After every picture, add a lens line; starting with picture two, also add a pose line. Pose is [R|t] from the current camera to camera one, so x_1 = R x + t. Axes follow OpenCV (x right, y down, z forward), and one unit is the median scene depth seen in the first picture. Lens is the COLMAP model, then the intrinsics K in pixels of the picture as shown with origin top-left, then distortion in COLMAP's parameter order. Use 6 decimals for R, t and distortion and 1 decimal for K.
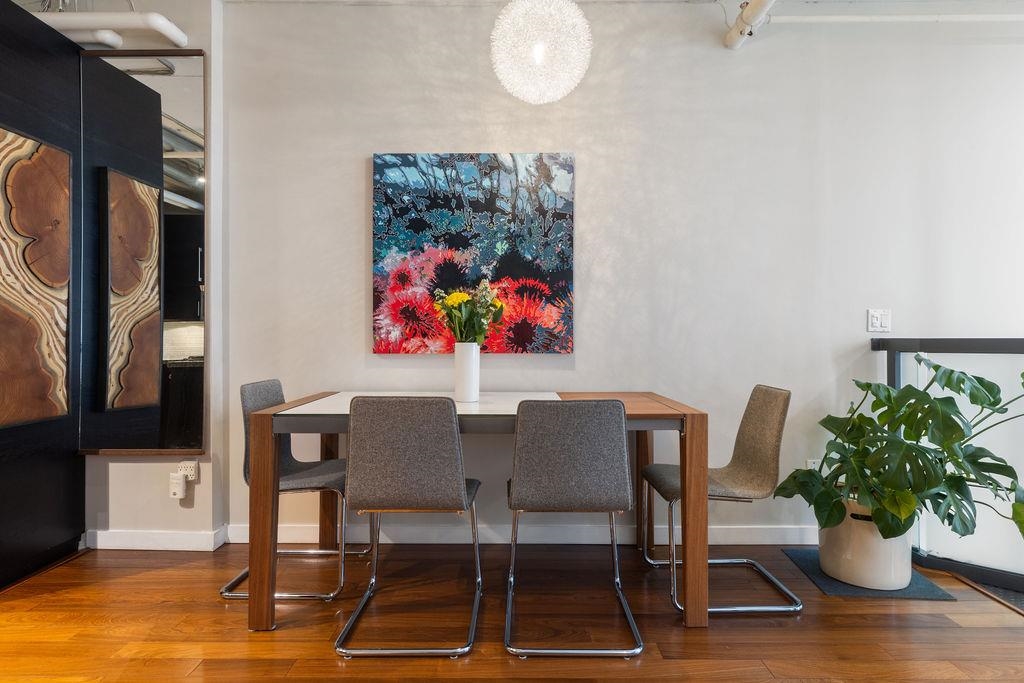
lens RADIAL K [[546.8, 0, 512.3], [0, 546.8, 340.8], [0, 0, 1]] dist [0.001232, -0.000248]
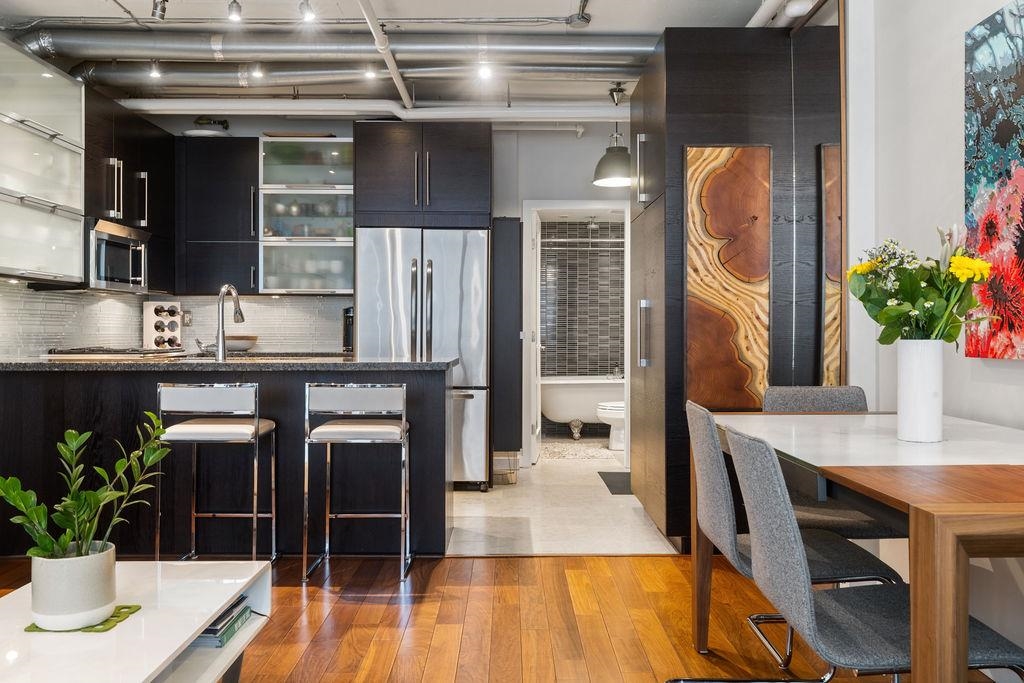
lens RADIAL K [[899.1, 0, 512.7], [0, 899.1, 338.5], [0, 0, 1]] dist [0.006353, -0.003254]
pose [[0.010437, 0.006962, -0.999921, 0.834301], [-0.005912, 0.999959, 0.006901, -0.001505], [0.999928, 0.005839, 0.010478, 0.531397]]
